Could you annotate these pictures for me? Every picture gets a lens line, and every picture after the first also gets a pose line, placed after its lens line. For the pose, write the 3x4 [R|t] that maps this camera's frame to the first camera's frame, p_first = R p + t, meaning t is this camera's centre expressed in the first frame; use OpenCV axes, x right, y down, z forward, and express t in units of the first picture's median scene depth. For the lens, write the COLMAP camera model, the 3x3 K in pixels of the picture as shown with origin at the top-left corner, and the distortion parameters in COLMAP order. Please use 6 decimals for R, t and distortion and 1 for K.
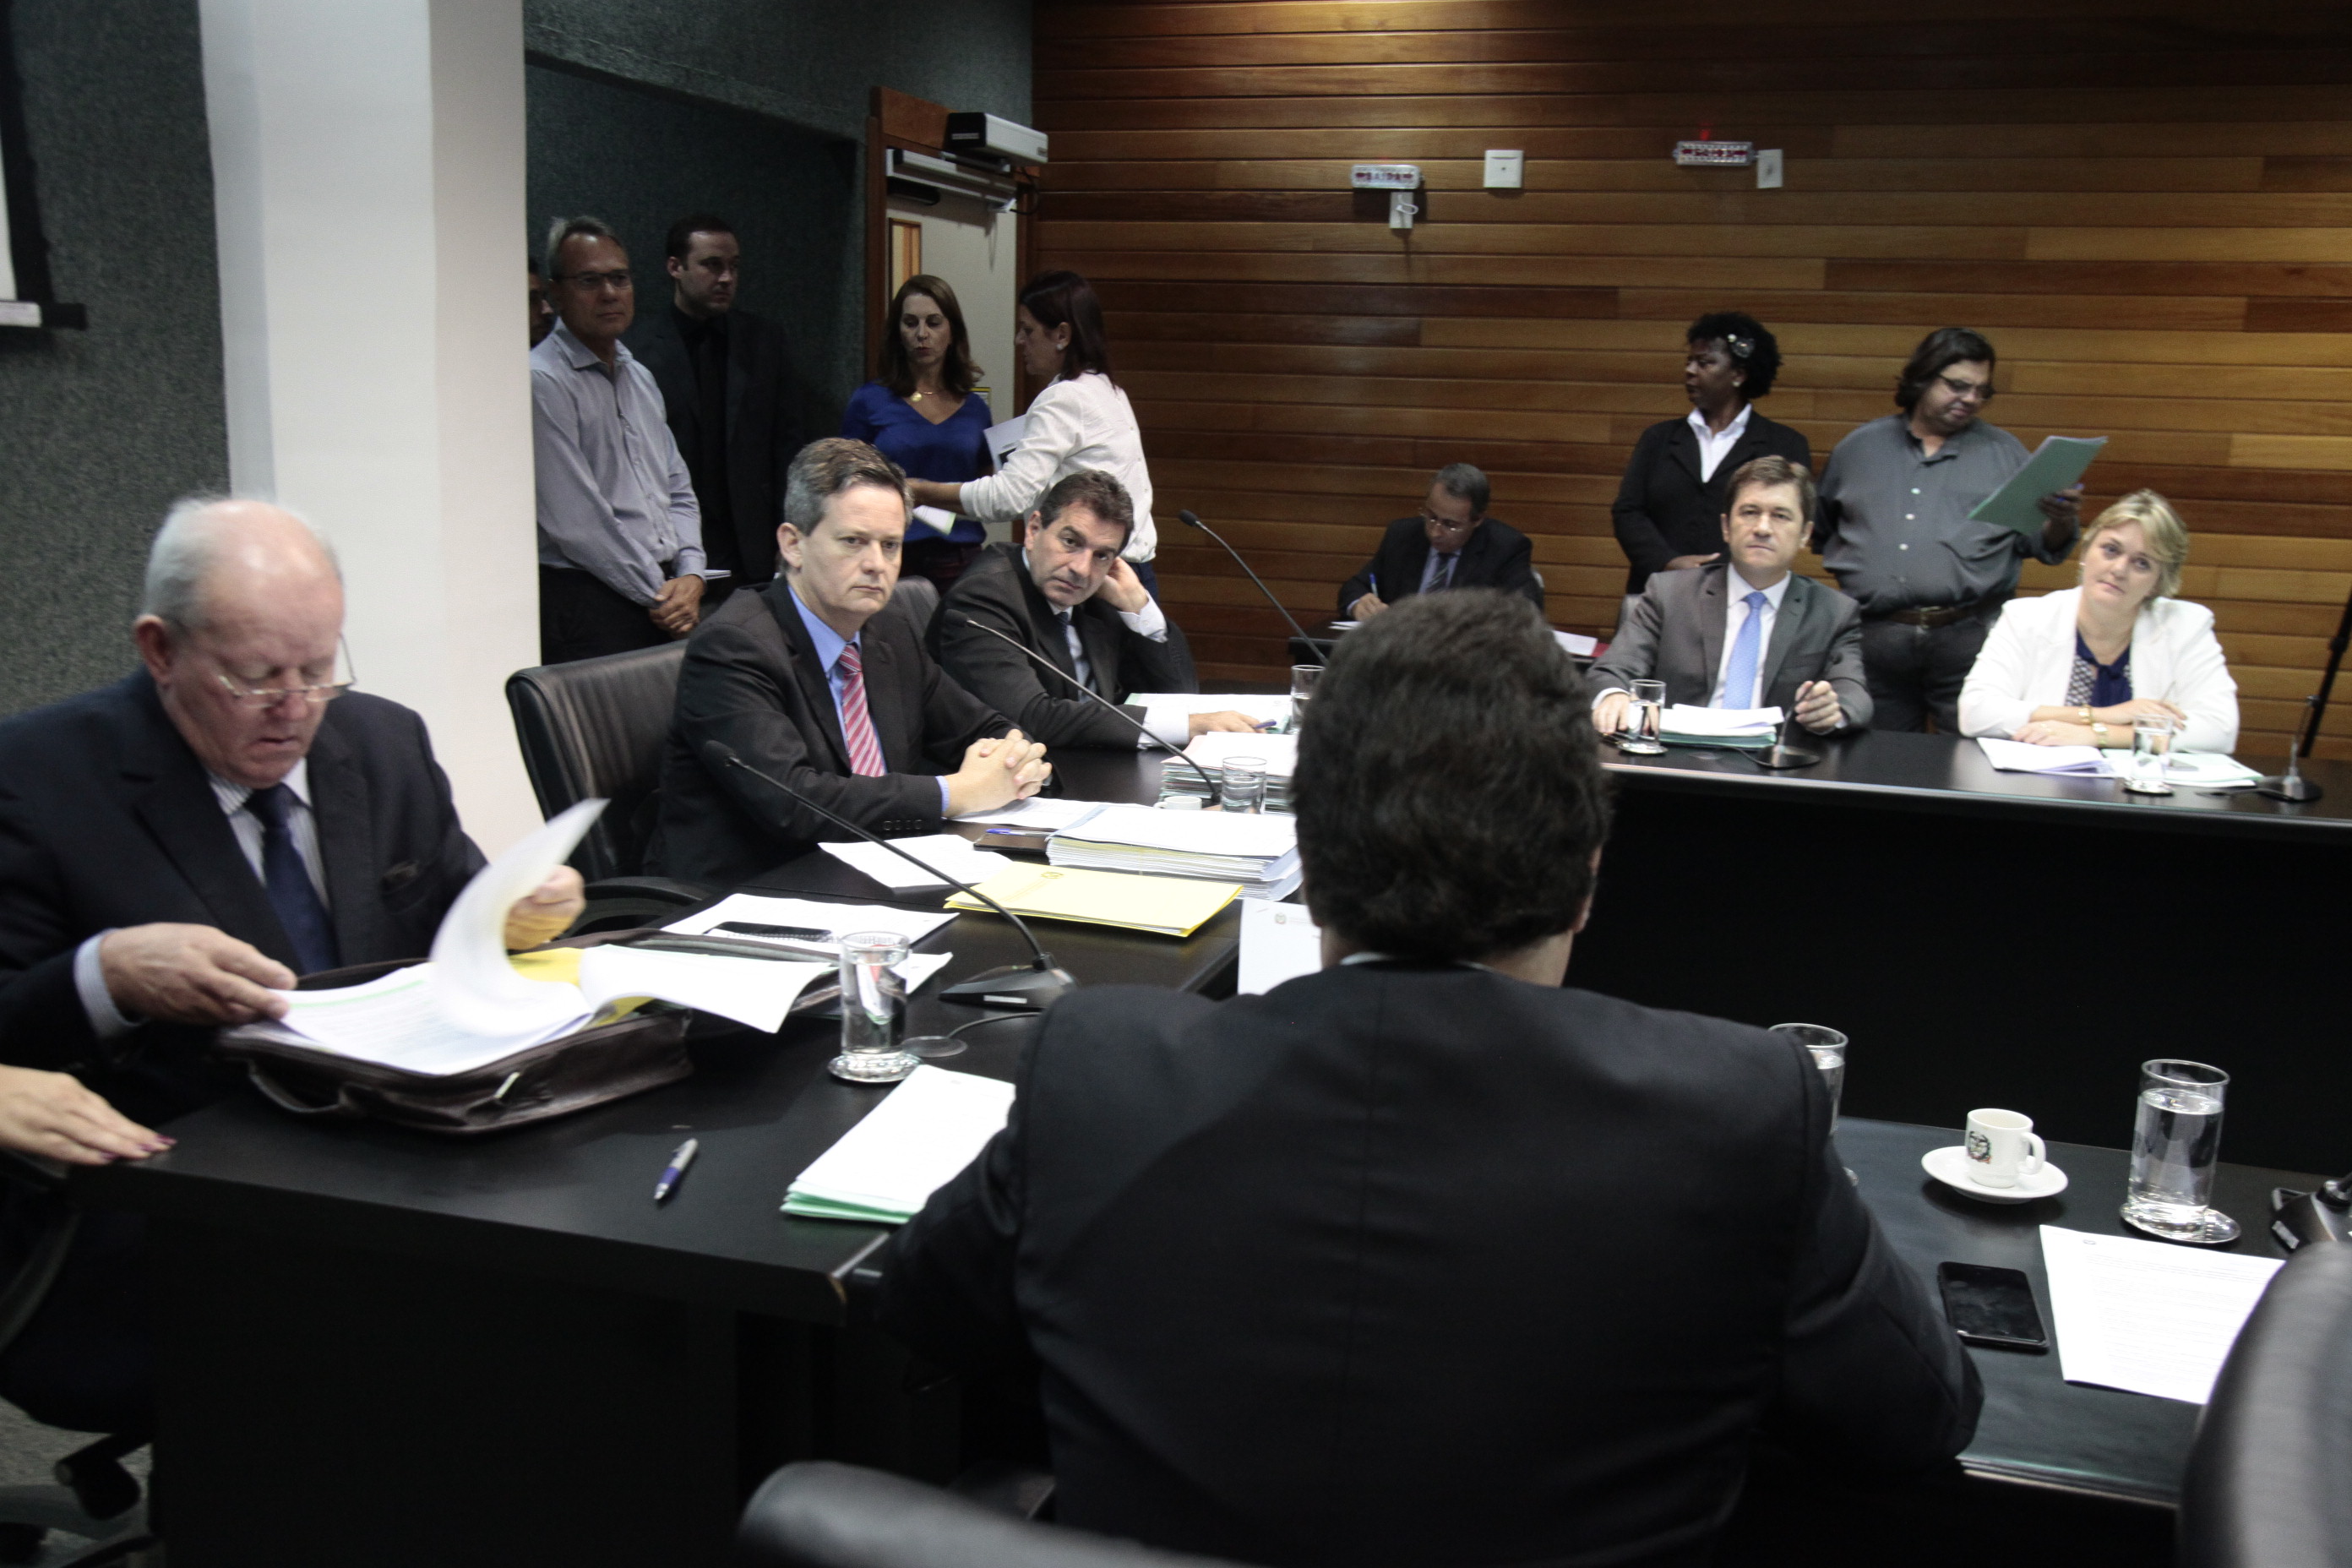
lens RADIAL K [[2162.4, 0, 1176.0], [0, 2162.4, 784.0], [0, 0, 1]] dist [0.004287, 0.016818]
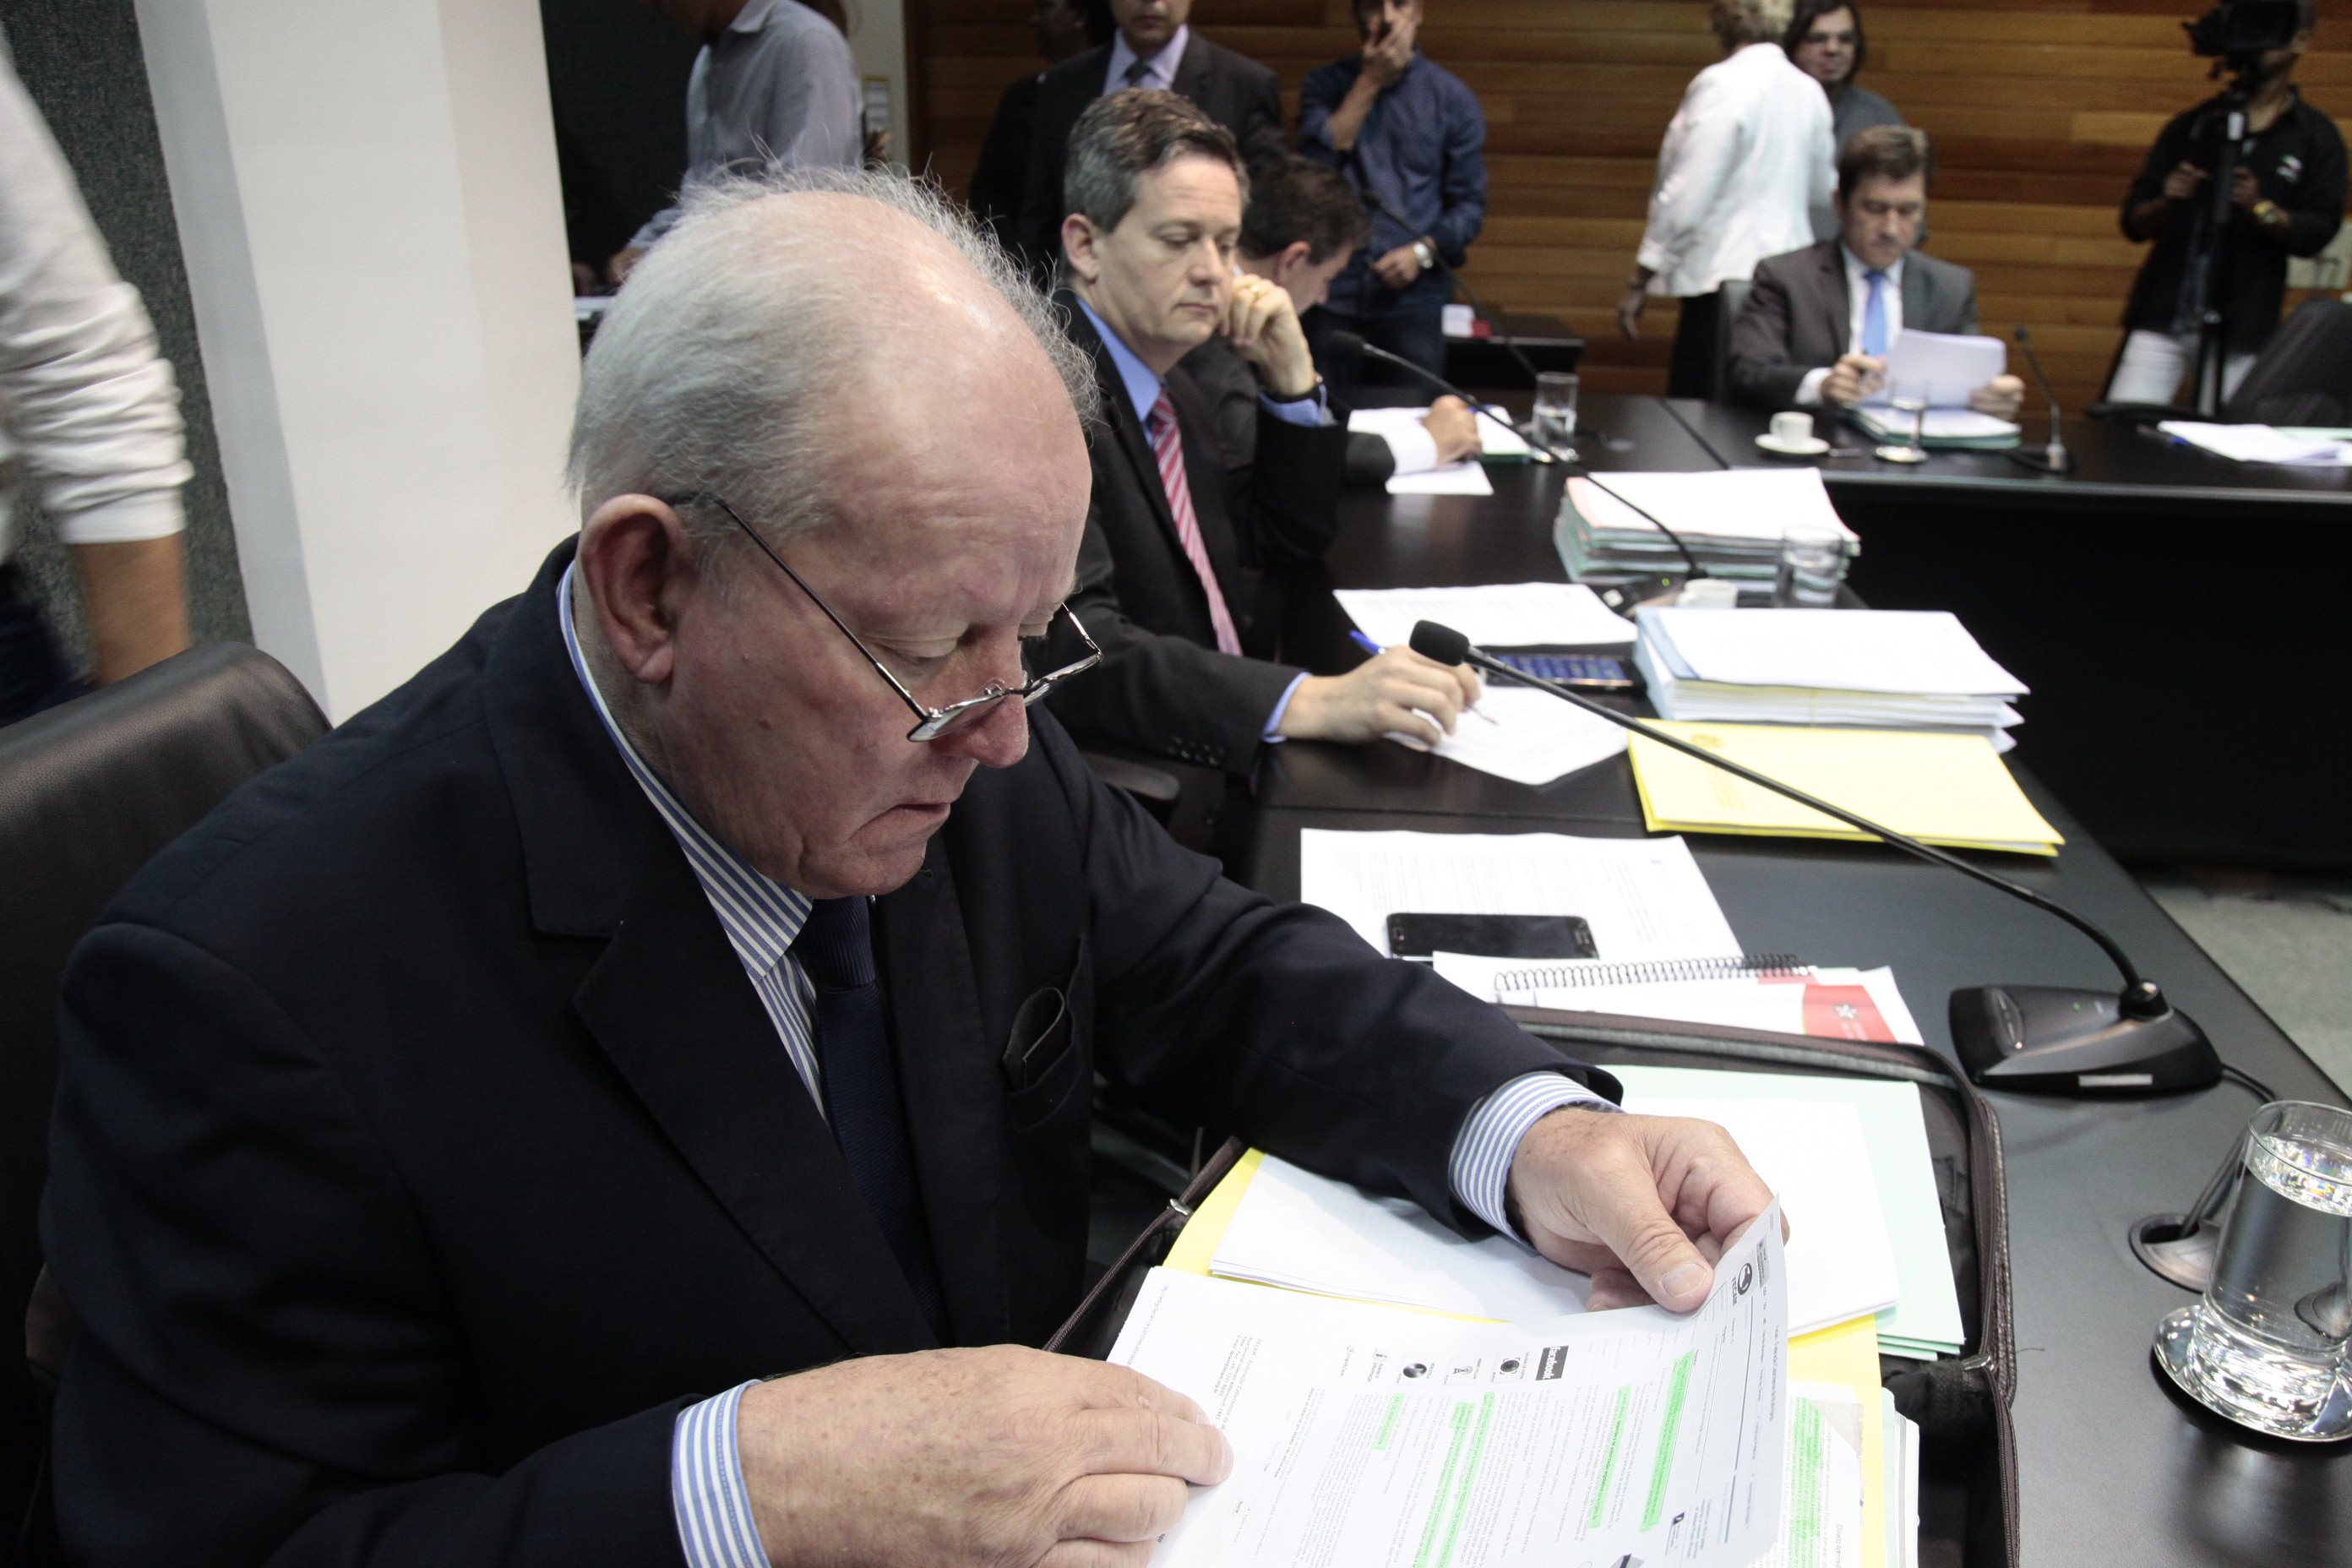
lens RADIAL K [[1710.0, 0, 1176.0], [0, 1710.0, 784.0], [0, 0, 1]] dist [-0.072969, 0.041839]
pose [[0.978158, -0.094261, 0.185260, -0.268275], [0.055660, 0.977498, 0.203471, -0.050910], [-0.200271, -0.188715, 0.961394, 0.433388]]
